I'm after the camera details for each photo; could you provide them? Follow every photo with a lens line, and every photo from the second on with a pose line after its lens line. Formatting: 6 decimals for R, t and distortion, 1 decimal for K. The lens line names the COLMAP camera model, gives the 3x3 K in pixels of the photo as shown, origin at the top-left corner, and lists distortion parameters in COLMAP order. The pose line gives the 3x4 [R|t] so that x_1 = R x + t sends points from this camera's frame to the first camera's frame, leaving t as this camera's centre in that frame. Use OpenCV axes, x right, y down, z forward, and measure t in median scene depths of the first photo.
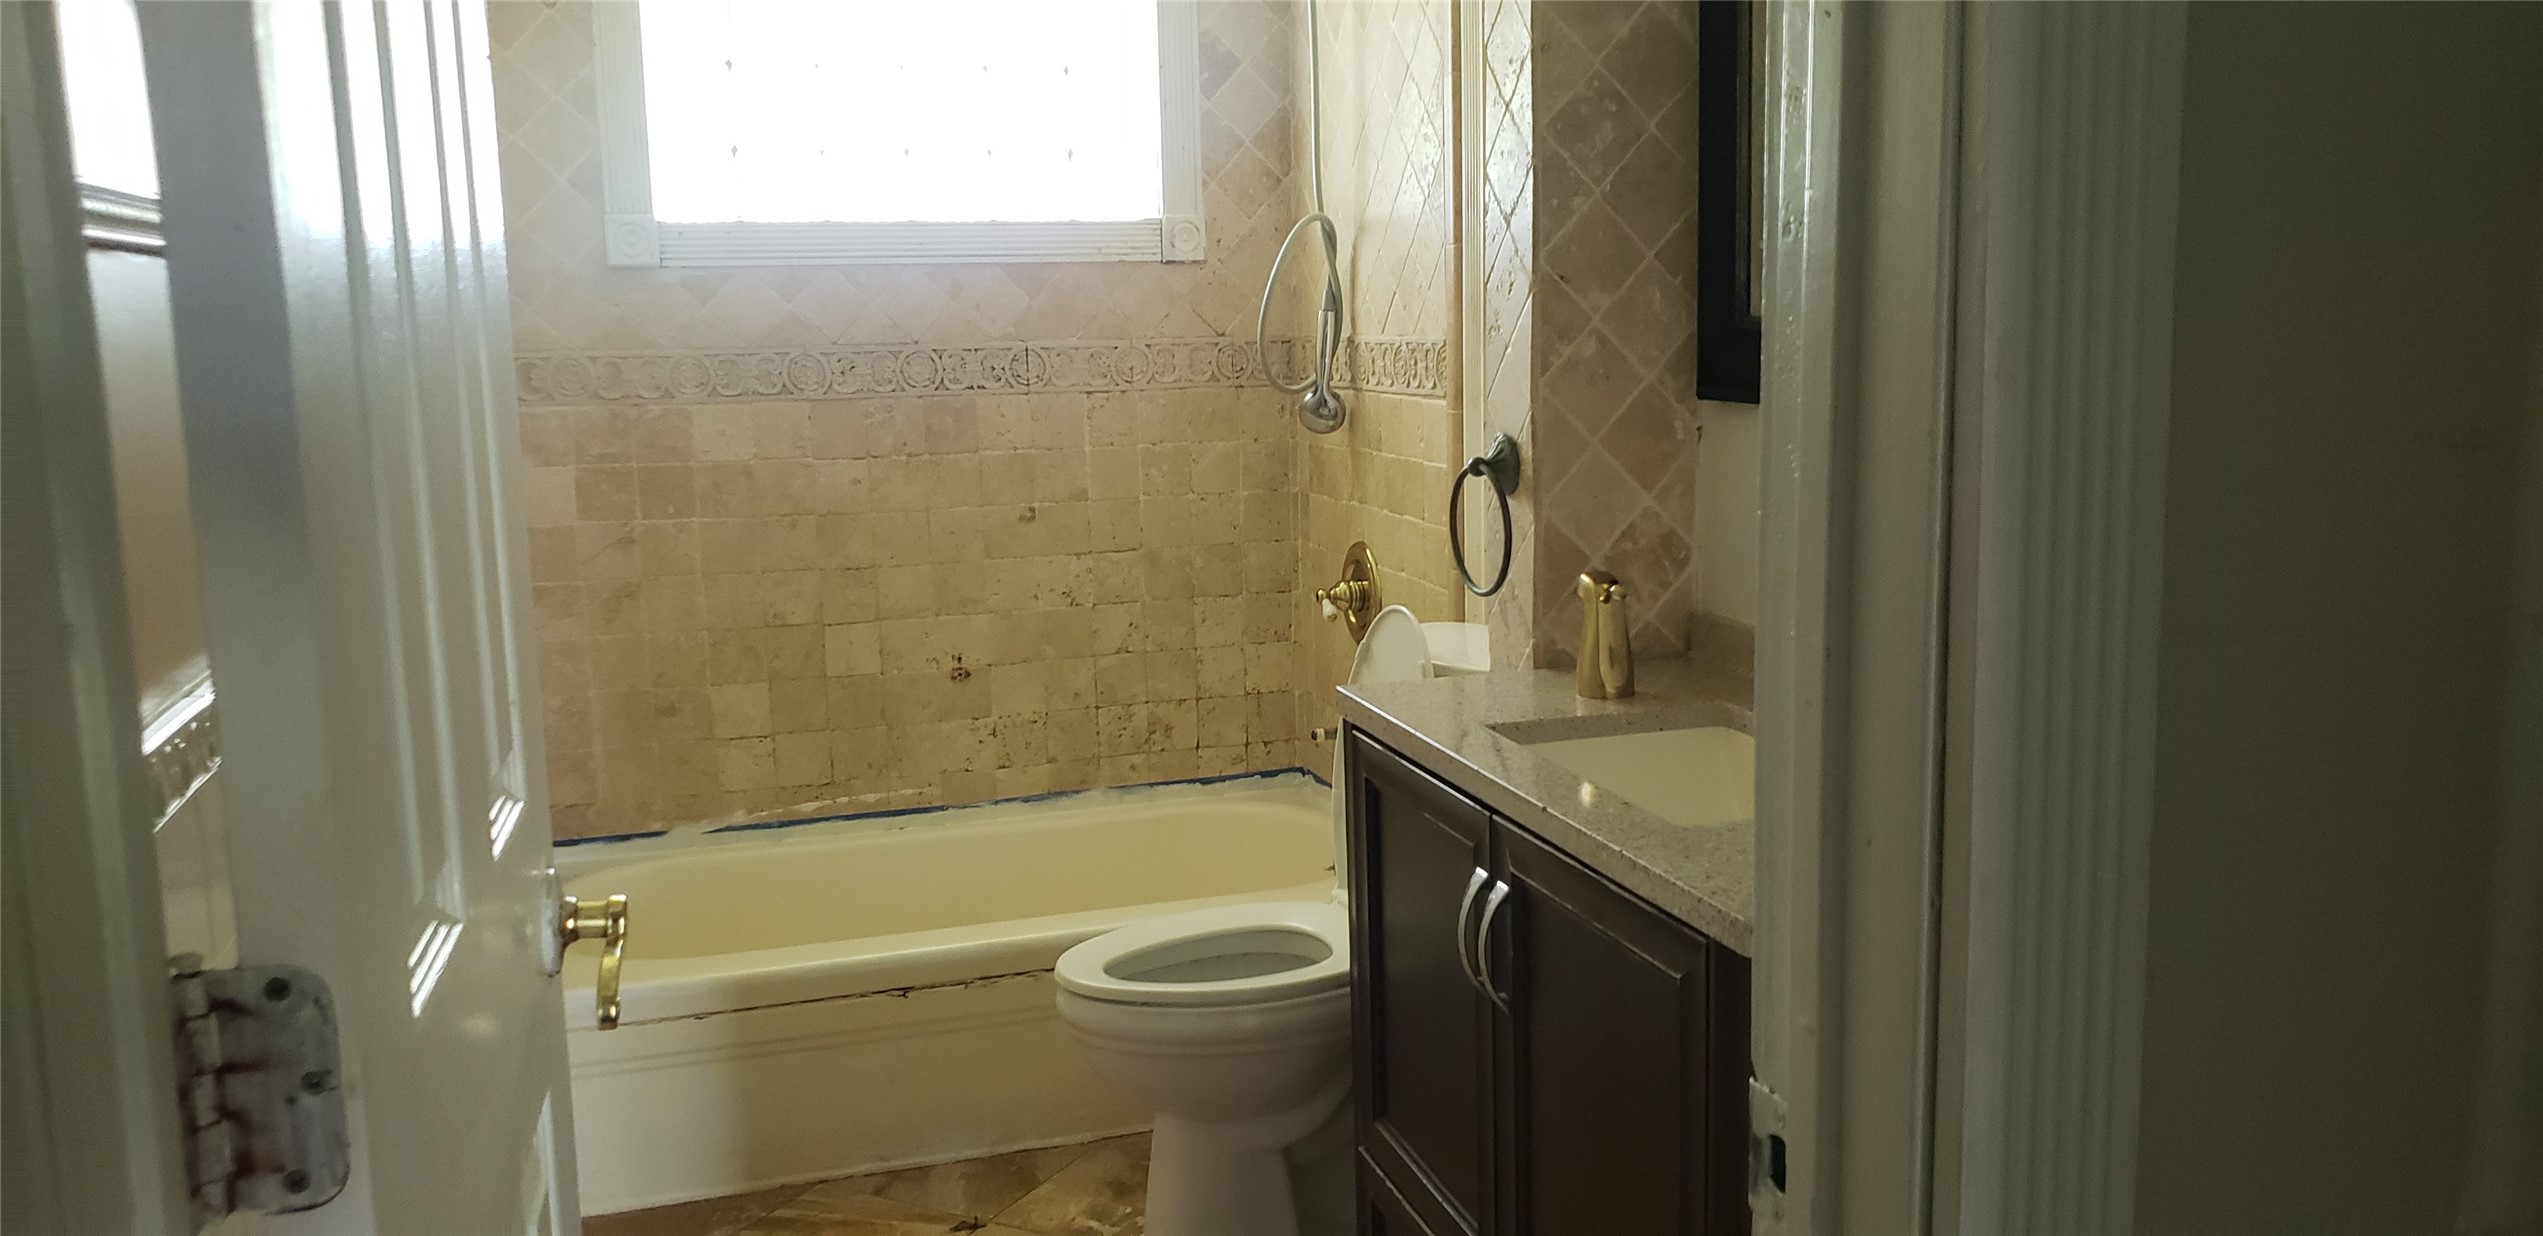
lens RADIAL K [[1988.3, 0, 1265.7], [0, 1988.3, 651.2], [0, 0, 1]] dist [0.007270, -0.004853]
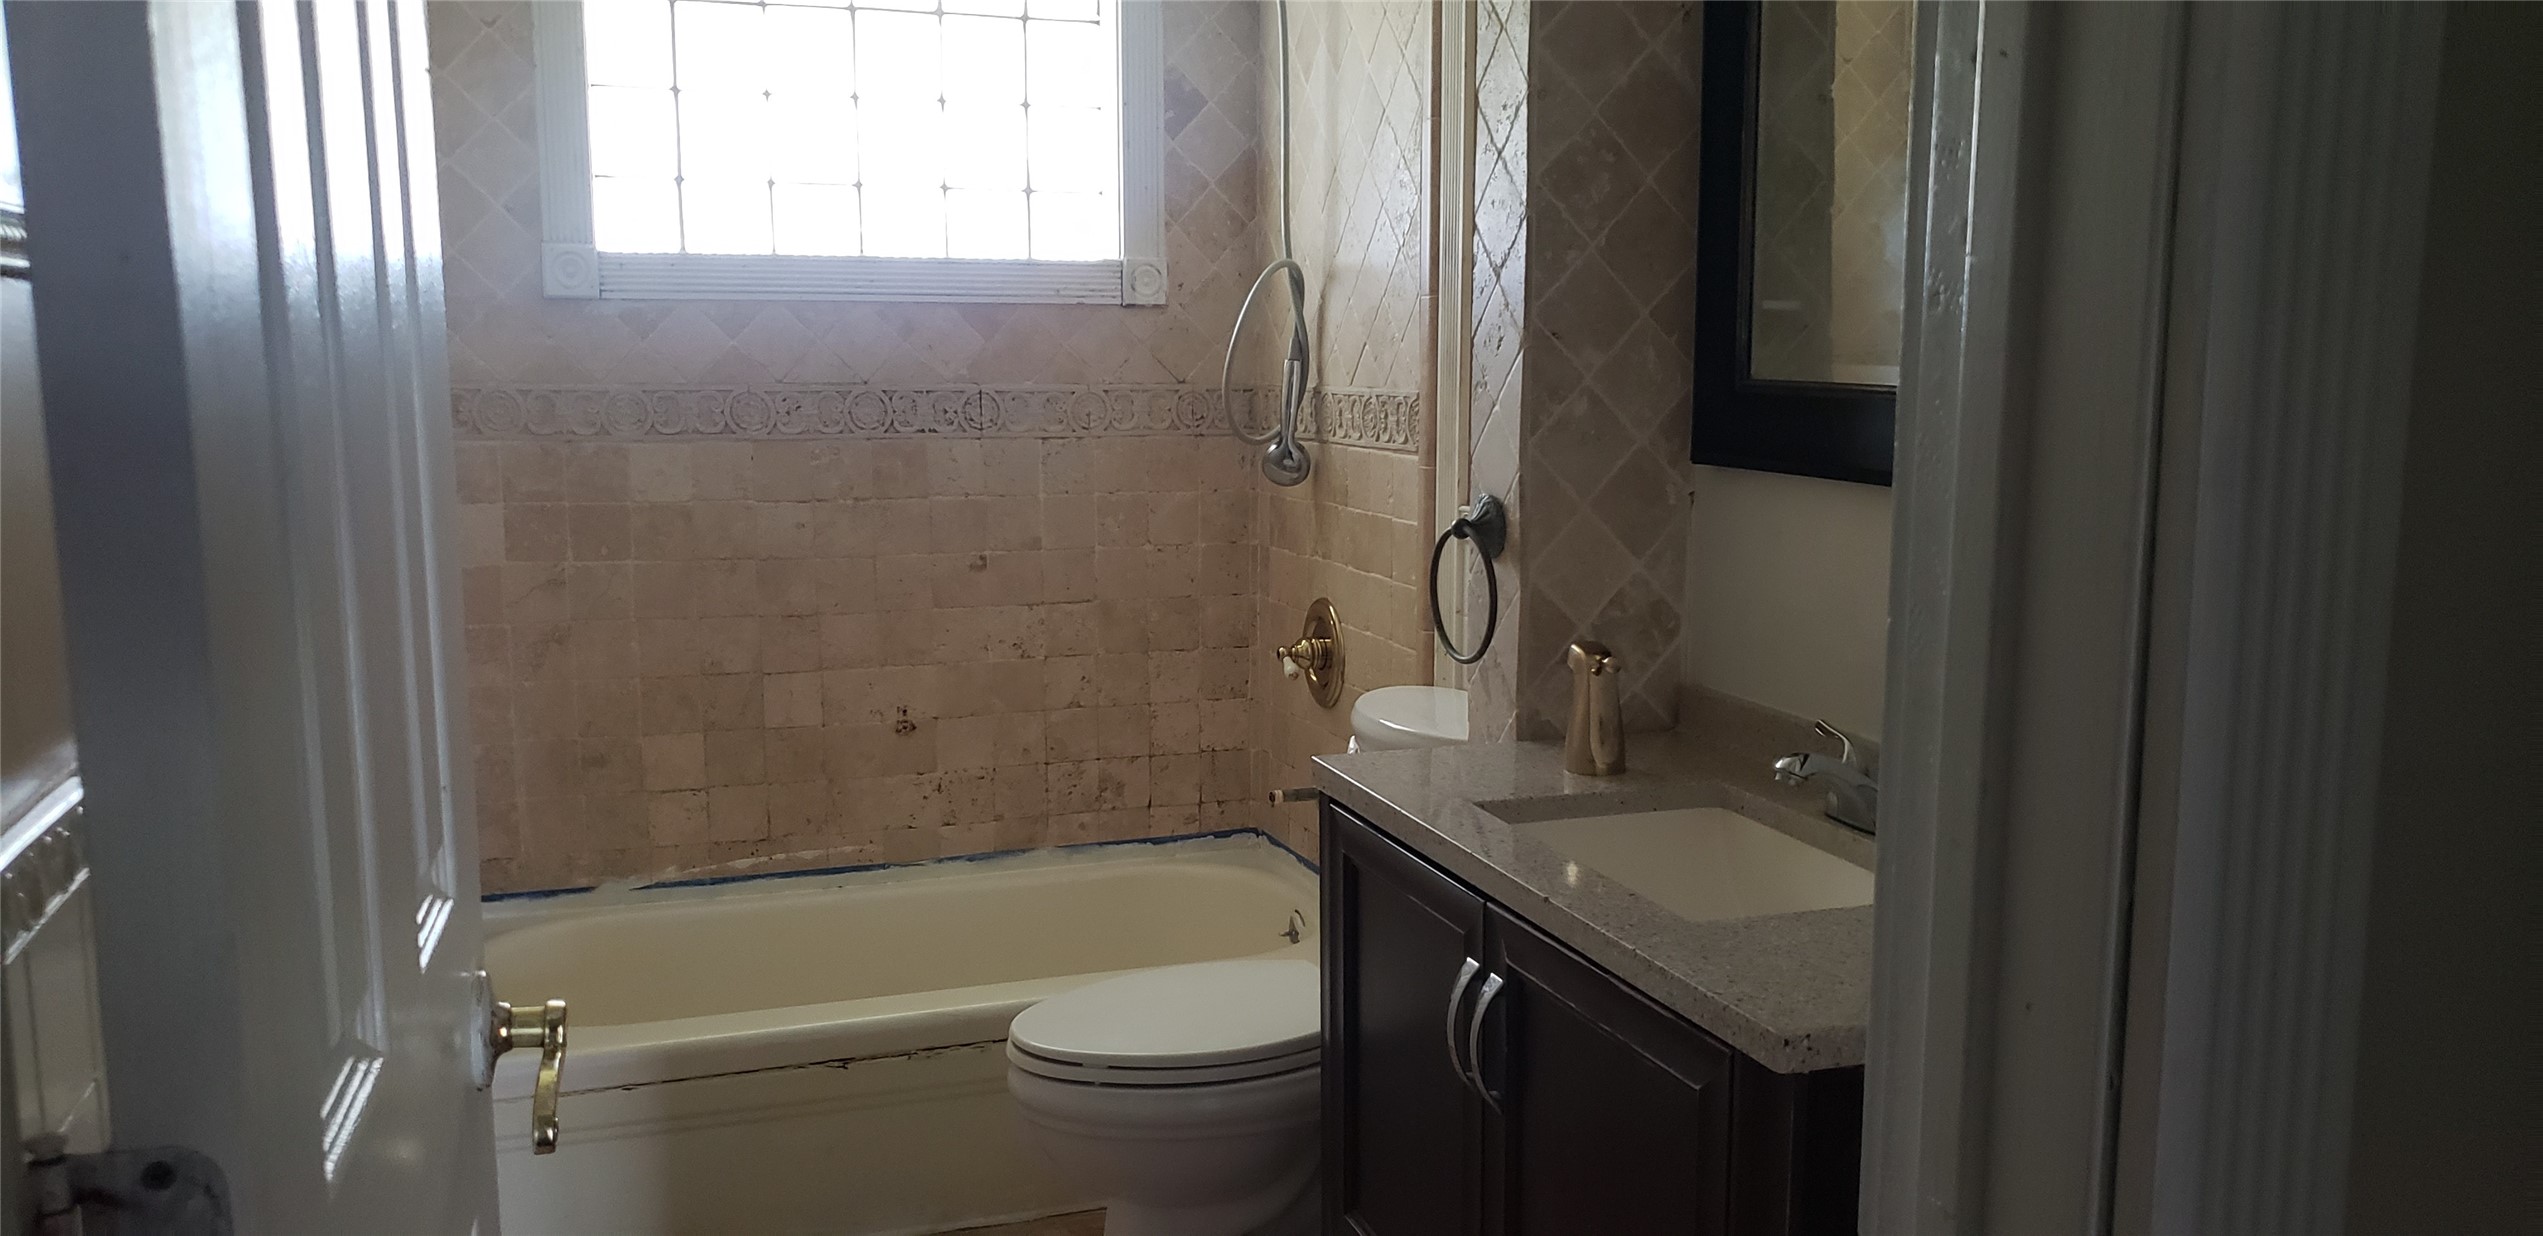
lens RADIAL K [[1983.2, 0, 1268.2], [0, 1983.2, 689.8], [0, 0, 1]] dist [0.004051, -0.001059]
pose [[0.999136, 0.016558, 0.038132, -0.018068], [-0.016515, 0.999863, -0.001432, -0.010166], [-0.038151, 0.000801, 0.999272, 0.040138]]
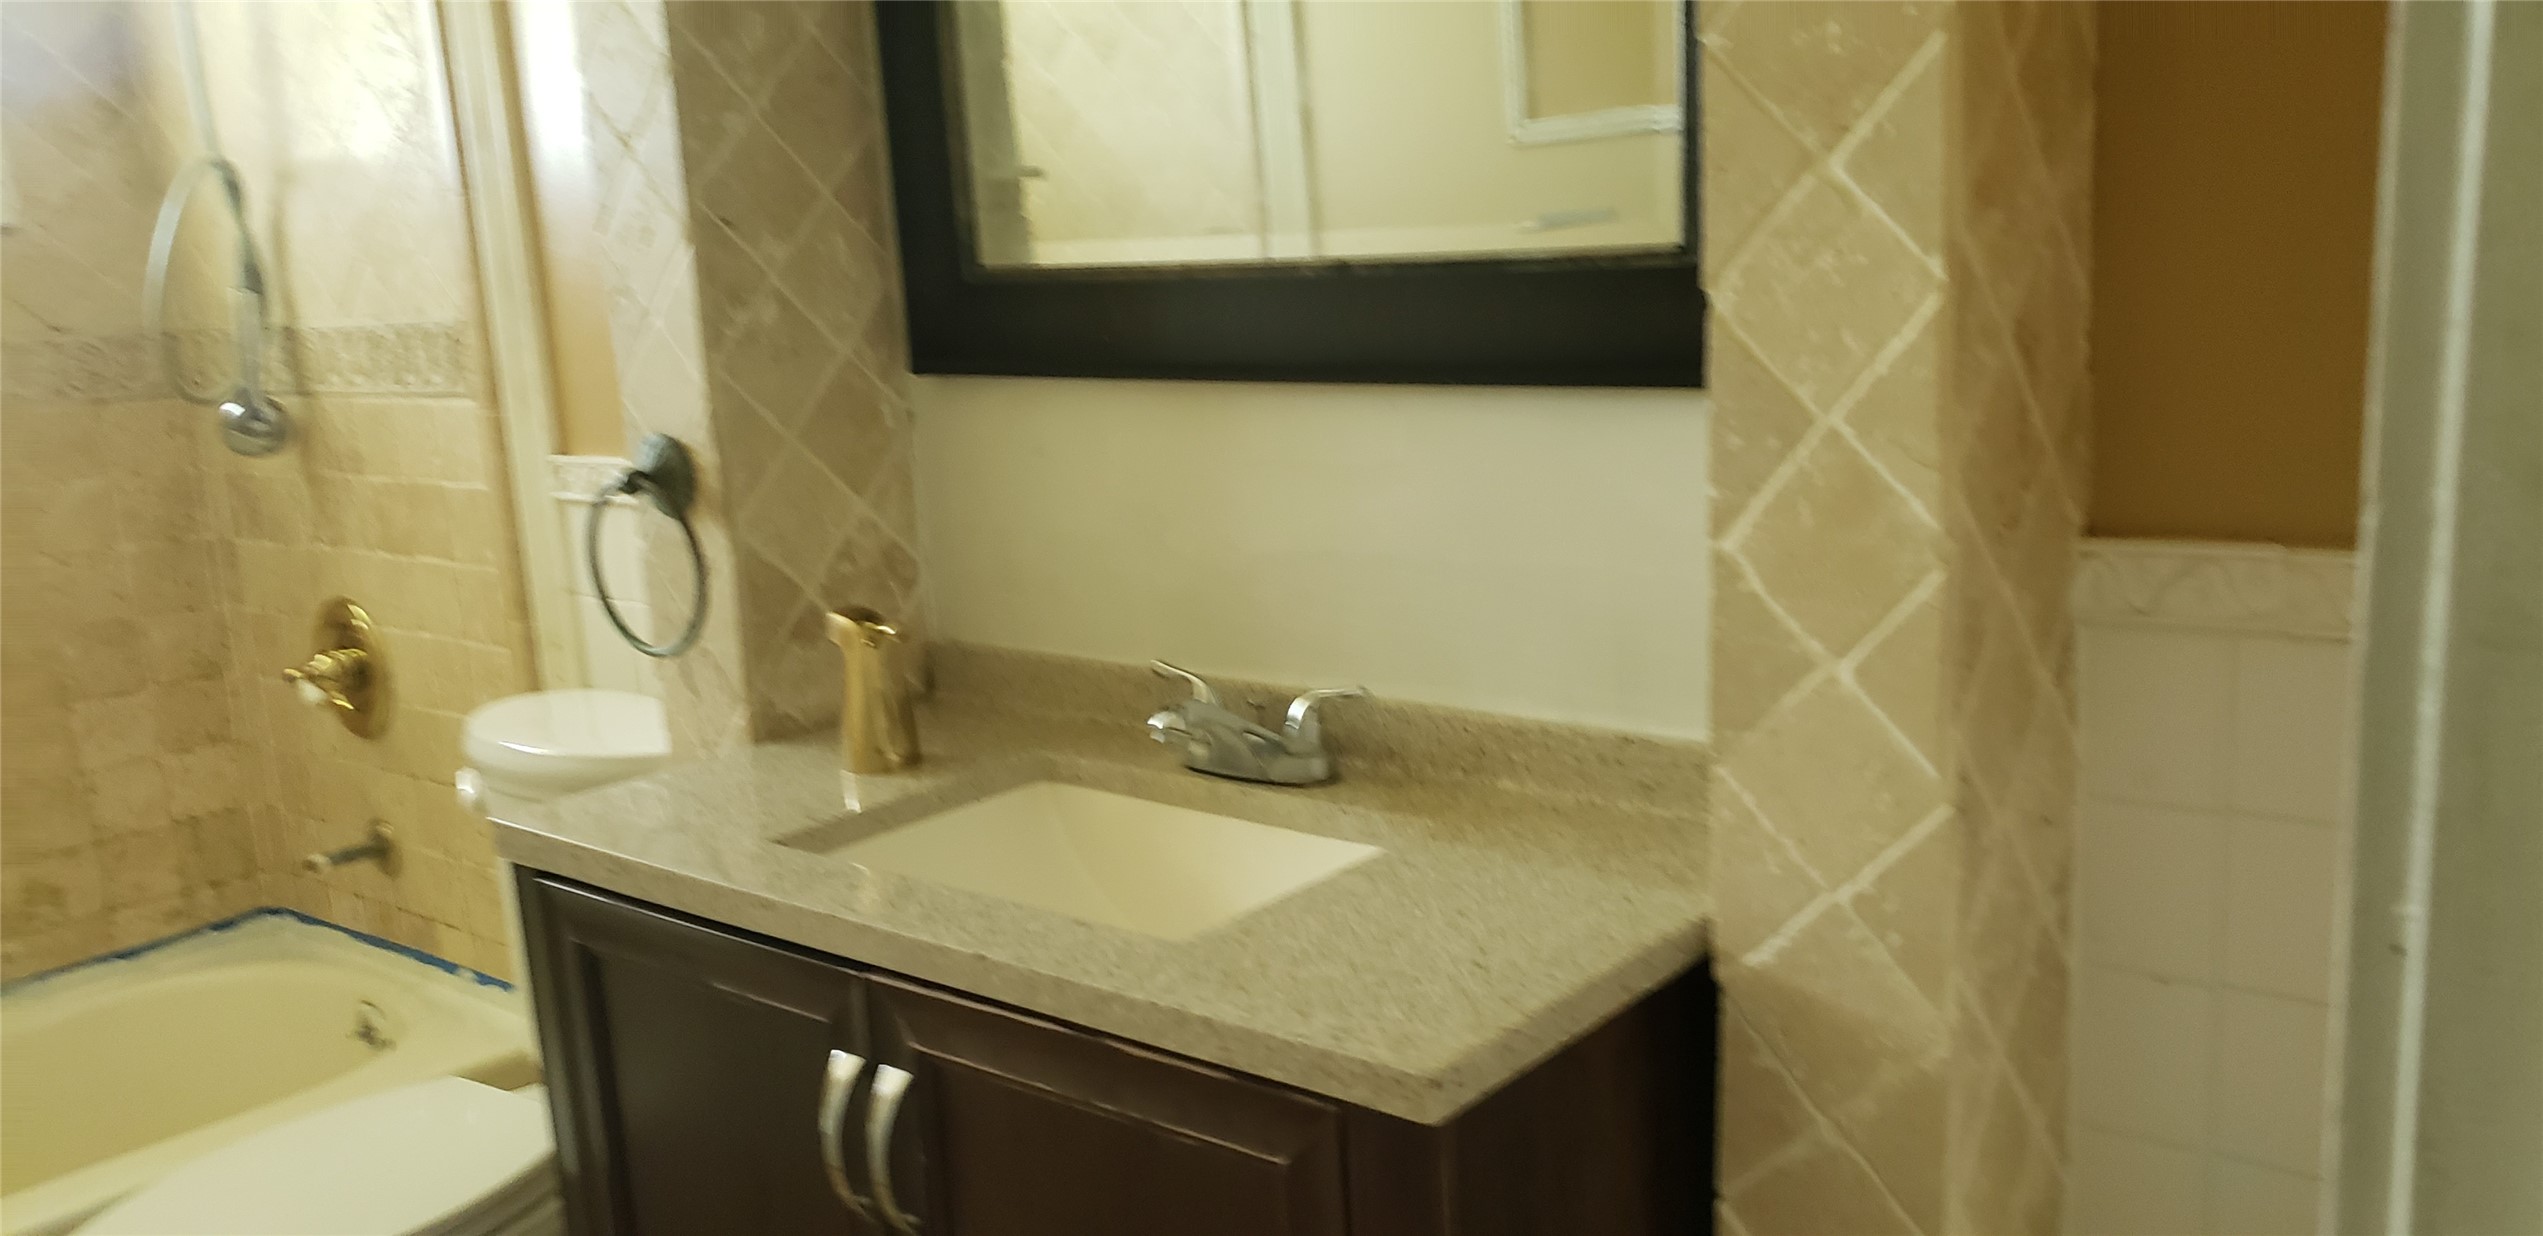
lens RADIAL K [[1892.1, 0, 1414.9], [0, 1892.1, 659.3], [0, 0, 1]] dist [-0.026750, -0.005892]
pose [[0.780835, -0.134289, 0.610134, -0.081876], [0.124348, 0.990491, 0.058867, -0.027654], [-0.612237, 0.029903, 0.790108, 0.234378]]
